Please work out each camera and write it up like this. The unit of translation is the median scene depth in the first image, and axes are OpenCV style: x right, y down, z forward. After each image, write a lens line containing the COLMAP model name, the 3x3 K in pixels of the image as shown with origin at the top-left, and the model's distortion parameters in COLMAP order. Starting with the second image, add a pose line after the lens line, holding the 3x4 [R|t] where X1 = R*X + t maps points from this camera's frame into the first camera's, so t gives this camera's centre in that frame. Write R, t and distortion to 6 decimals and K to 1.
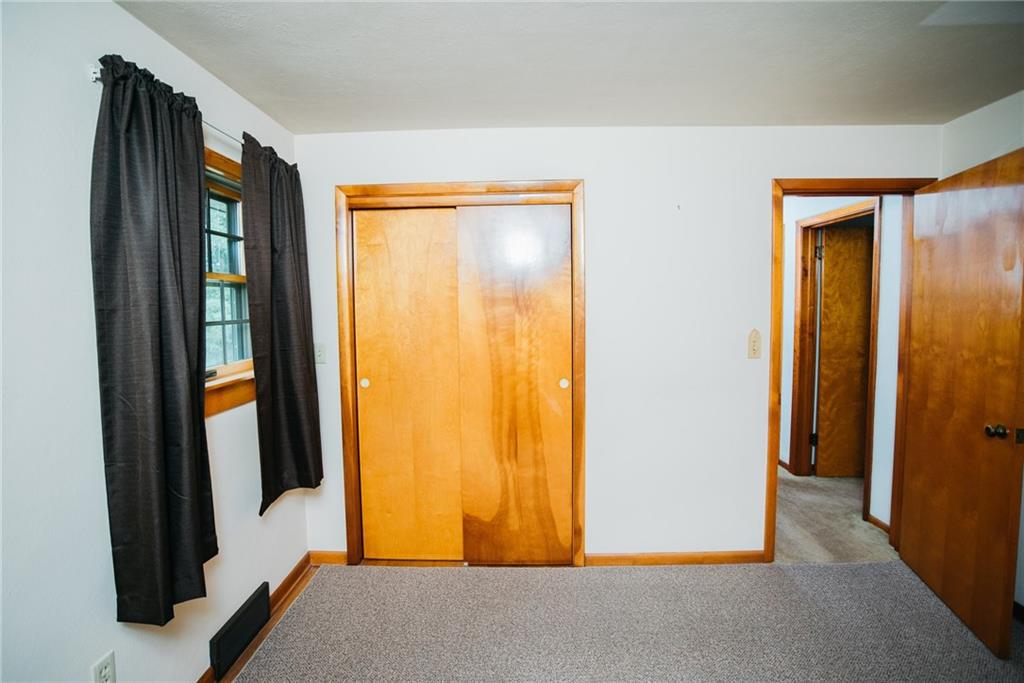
lens RADIAL K [[469.0, 0, 510.1], [0, 469.0, 320.1], [0, 0, 1]] dist [-0.050381, 0.027230]
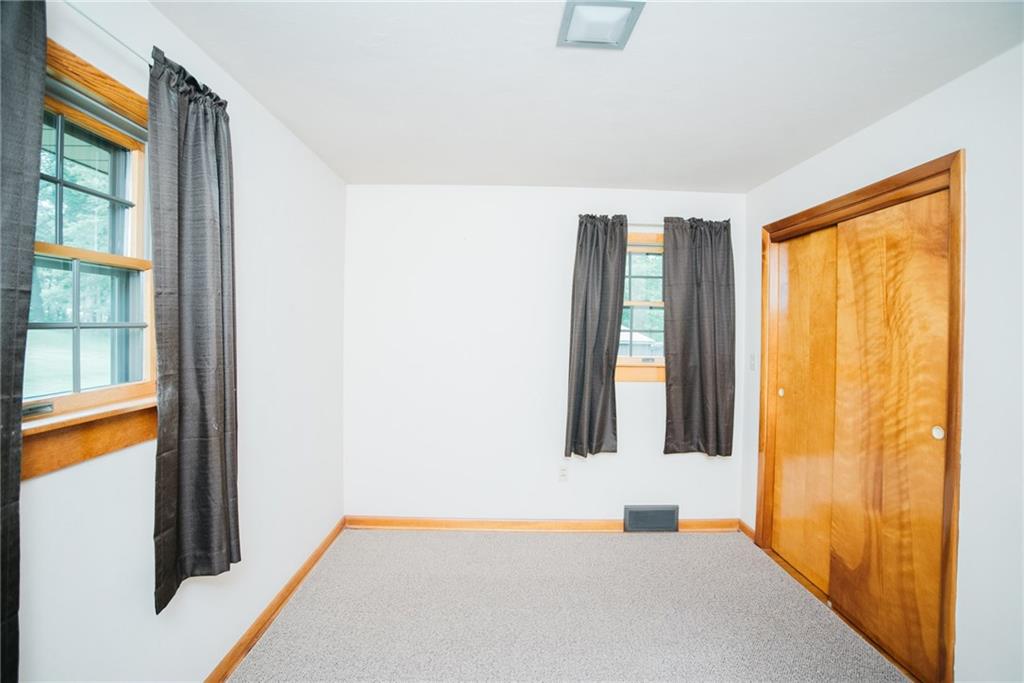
lens RADIAL K [[469.0, 0, 510.1], [0, 469.0, 320.1], [0, 0, 1]] dist [-0.050381, 0.027230]
pose [[0.043037, -0.003152, -0.999068, 0.803103], [-0.058371, 0.998279, -0.005664, 0.002844], [0.997367, 0.058561, 0.042779, 0.291864]]
